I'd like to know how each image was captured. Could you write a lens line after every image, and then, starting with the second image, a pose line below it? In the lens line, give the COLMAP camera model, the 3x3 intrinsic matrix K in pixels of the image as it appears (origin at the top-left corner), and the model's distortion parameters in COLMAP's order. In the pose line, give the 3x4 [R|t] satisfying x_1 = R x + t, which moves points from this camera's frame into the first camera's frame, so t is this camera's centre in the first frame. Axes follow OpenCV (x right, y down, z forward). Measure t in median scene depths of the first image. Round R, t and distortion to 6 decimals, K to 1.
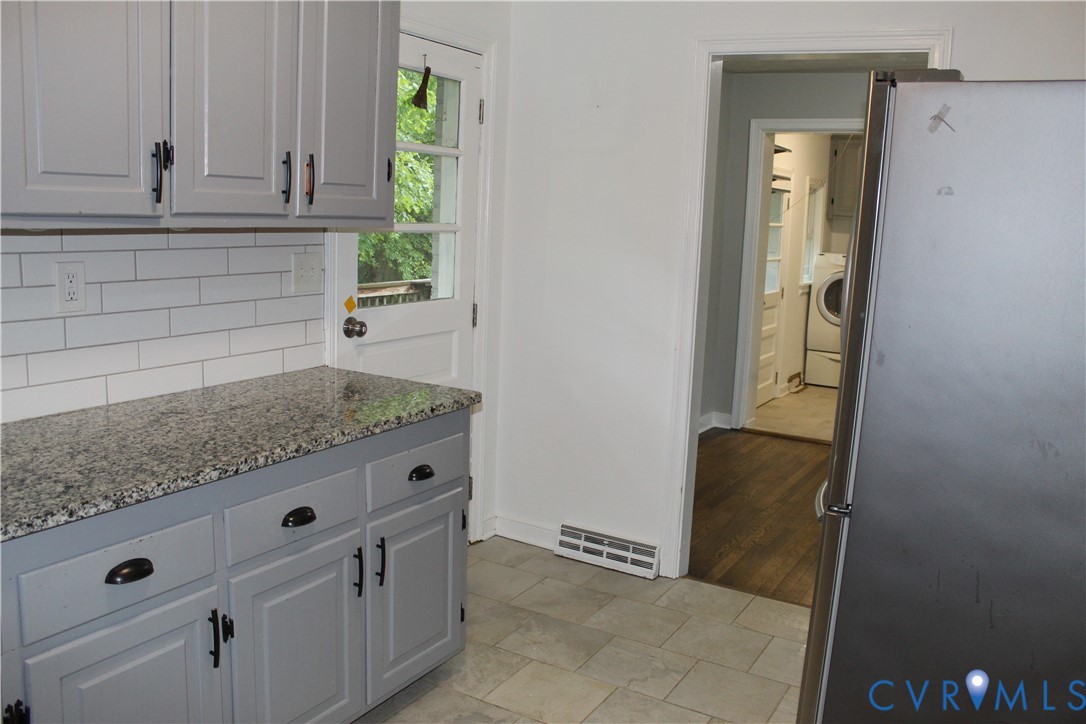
lens RADIAL K [[906.7, 0, 543.0], [0, 906.7, 362.0], [0, 0, 1]] dist [-0.169131, 0.155396]
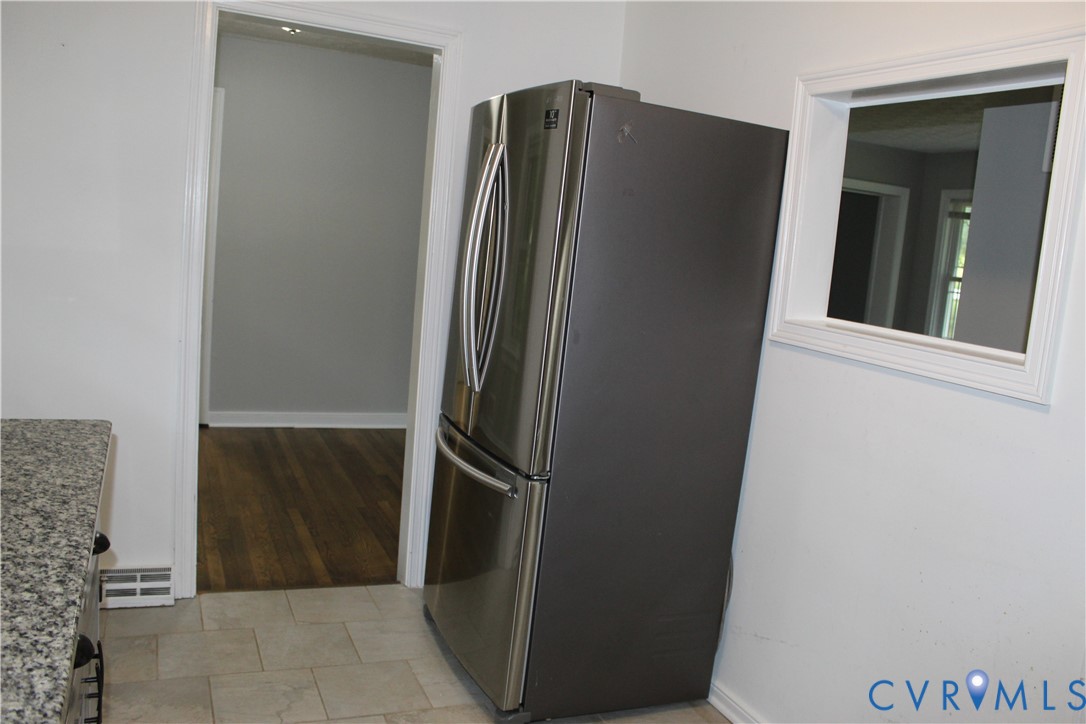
lens RADIAL K [[906.7, 0, 543.0], [0, 906.7, 362.0], [0, 0, 1]] dist [-0.169131, 0.155396]
pose [[0.596298, -0.099151, 0.796616, -0.560116], [0.063182, 0.995061, 0.076556, -0.062373], [-0.800273, 0.004681, 0.599618, 0.347949]]
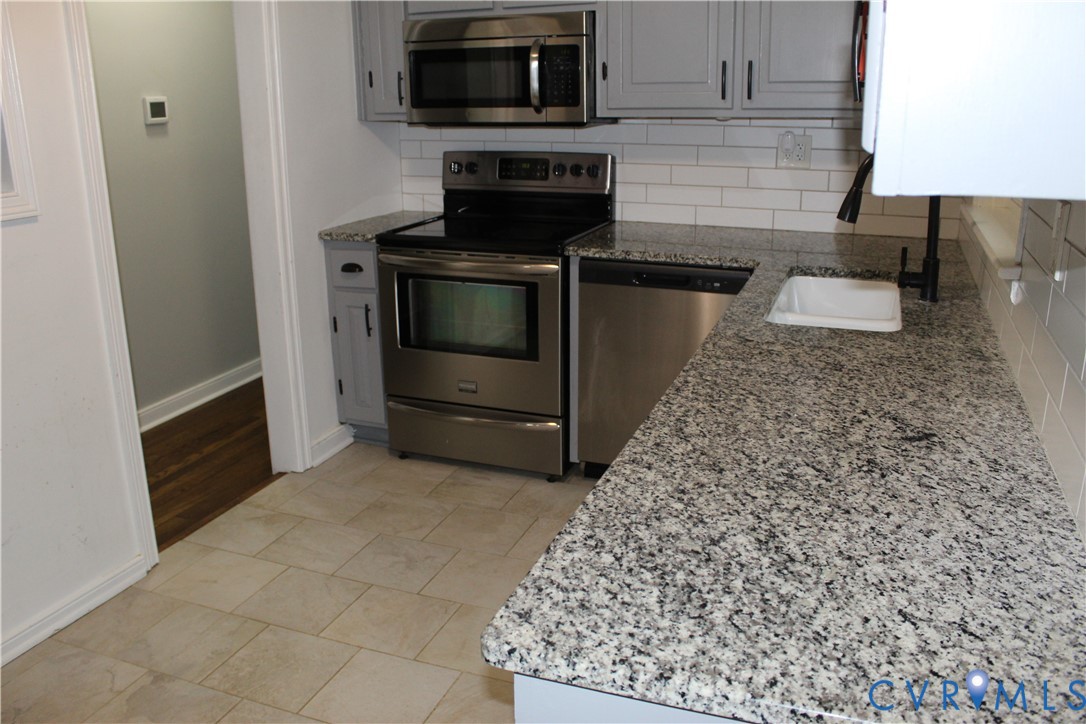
lens RADIAL K [[906.7, 0, 543.0], [0, 906.7, 362.0], [0, 0, 1]] dist [-0.169131, 0.155396]
pose [[-0.985932, 0.015630, -0.166415, -0.045906], [-0.058768, 0.899636, 0.432668, -0.276787], [0.156475, 0.436361, -0.886061, 1.638858]]
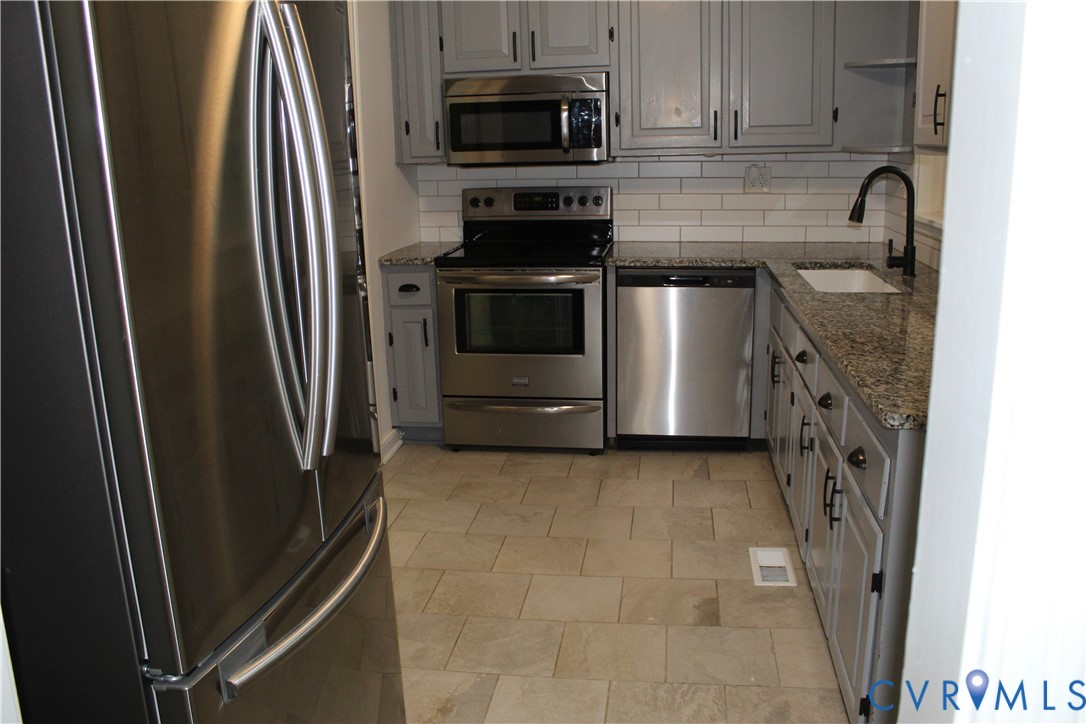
lens RADIAL K [[906.7, 0, 543.0], [0, 906.7, 362.0], [0, 0, 1]] dist [-0.169131, 0.155396]
pose [[-0.925346, 0.069263, -0.372743, 0.511417], [-0.077420, 0.927931, 0.364624, -0.274848], [0.371134, 0.366262, -0.853295, 1.861343]]
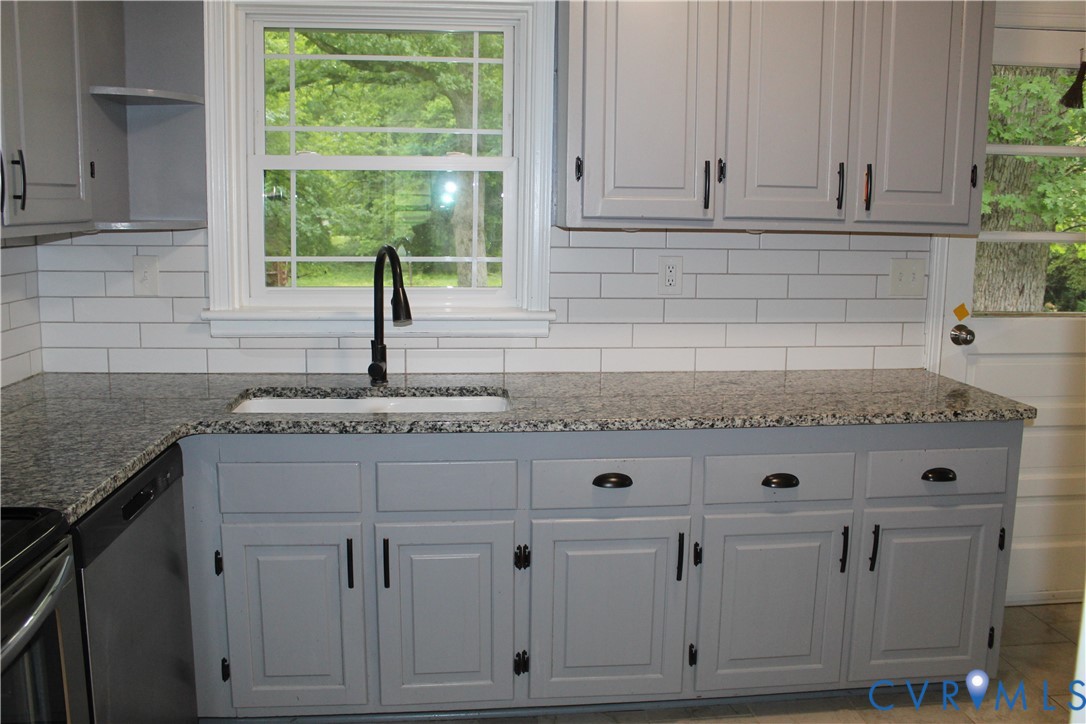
lens RADIAL K [[906.7, 0, 543.0], [0, 906.7, 362.0], [0, 0, 1]] dist [-0.169131, 0.155396]
pose [[0.585803, 0.095203, -0.804842, 0.455852], [-0.117045, 0.992604, 0.032222, 0.021361], [0.801957, 0.075327, 0.592613, 0.067717]]
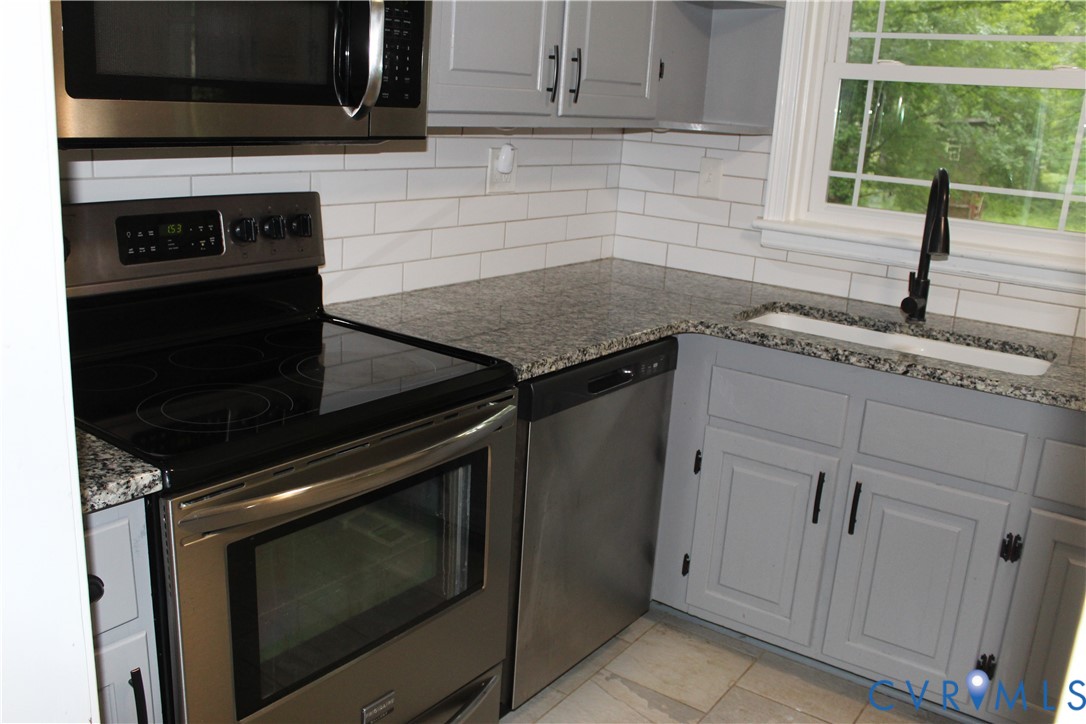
lens RADIAL K [[946.2, 0, 543.0], [0, 946.2, 362.0], [0, 0, 1]] dist [-0.153481, 0.138580]
pose [[-0.103802, 0.209812, -0.972216, 0.514480], [-0.217146, 0.949135, 0.228016, 0.001721], [0.970604, 0.234782, -0.052962, 0.255652]]
